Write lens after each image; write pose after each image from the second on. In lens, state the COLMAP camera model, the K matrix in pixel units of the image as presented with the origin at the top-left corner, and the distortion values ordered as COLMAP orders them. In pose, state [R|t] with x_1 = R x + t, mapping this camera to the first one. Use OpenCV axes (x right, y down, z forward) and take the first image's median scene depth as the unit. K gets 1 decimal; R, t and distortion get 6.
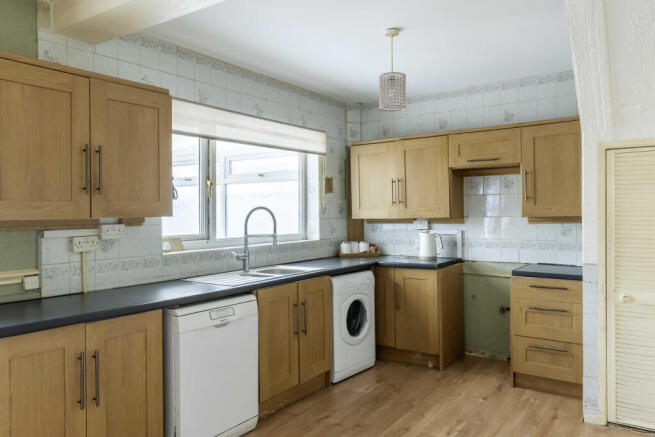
lens RADIAL K [[483.0, 0, 336.6], [0, 483.0, 218.0], [0, 0, 1]] dist [0.001645, 0.002295]
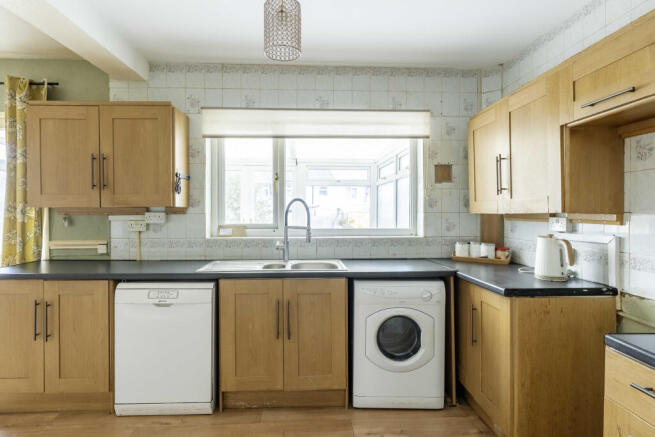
lens RADIAL K [[357.6, 0, 326.3], [0, 357.6, 214.0], [0, 0, 1]] dist [-0.005293, 0.001200]
pose [[0.599831, 0.016439, -0.799958, 0.469610], [-0.015483, 0.999840, 0.008937, 0.001035], [0.799977, 0.007025, 0.599990, 0.601754]]
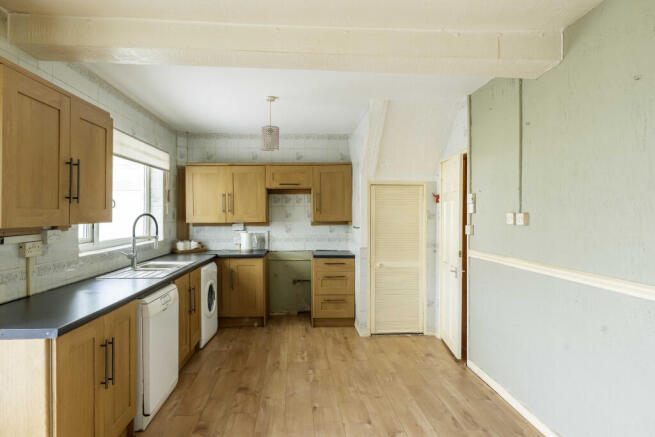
lens RADIAL K [[383.0, 0, 327.5], [0, 383.0, 218.5], [0, 0, 1]] dist [-0.003616, -0.000755]
pose [[0.788523, 0.003419, 0.614996, -0.384674], [-0.000004, 0.999985, -0.005554, -0.005656], [-0.615006, 0.004377, 0.788510, -0.034022]]
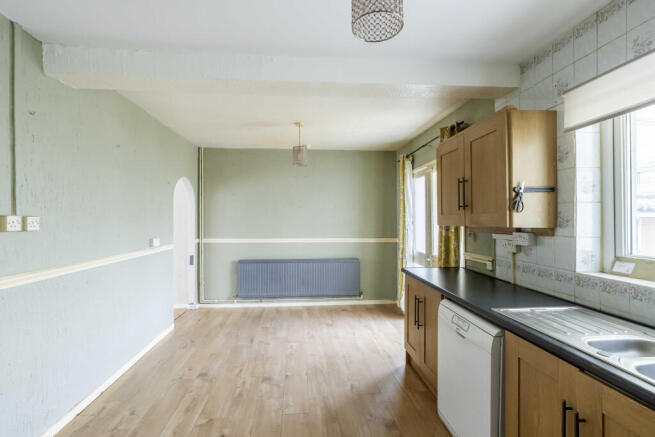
lens RADIAL K [[314.3, 0, 319.0], [0, 314.3, 216.6], [0, 0, 1]] dist [-0.005120, 0.001554]
pose [[-0.795713, 0.004194, -0.605659, 0.300164], [-0.001762, 0.999956, 0.009239, -0.024519], [0.605671, 0.008419, -0.795670, 1.002283]]
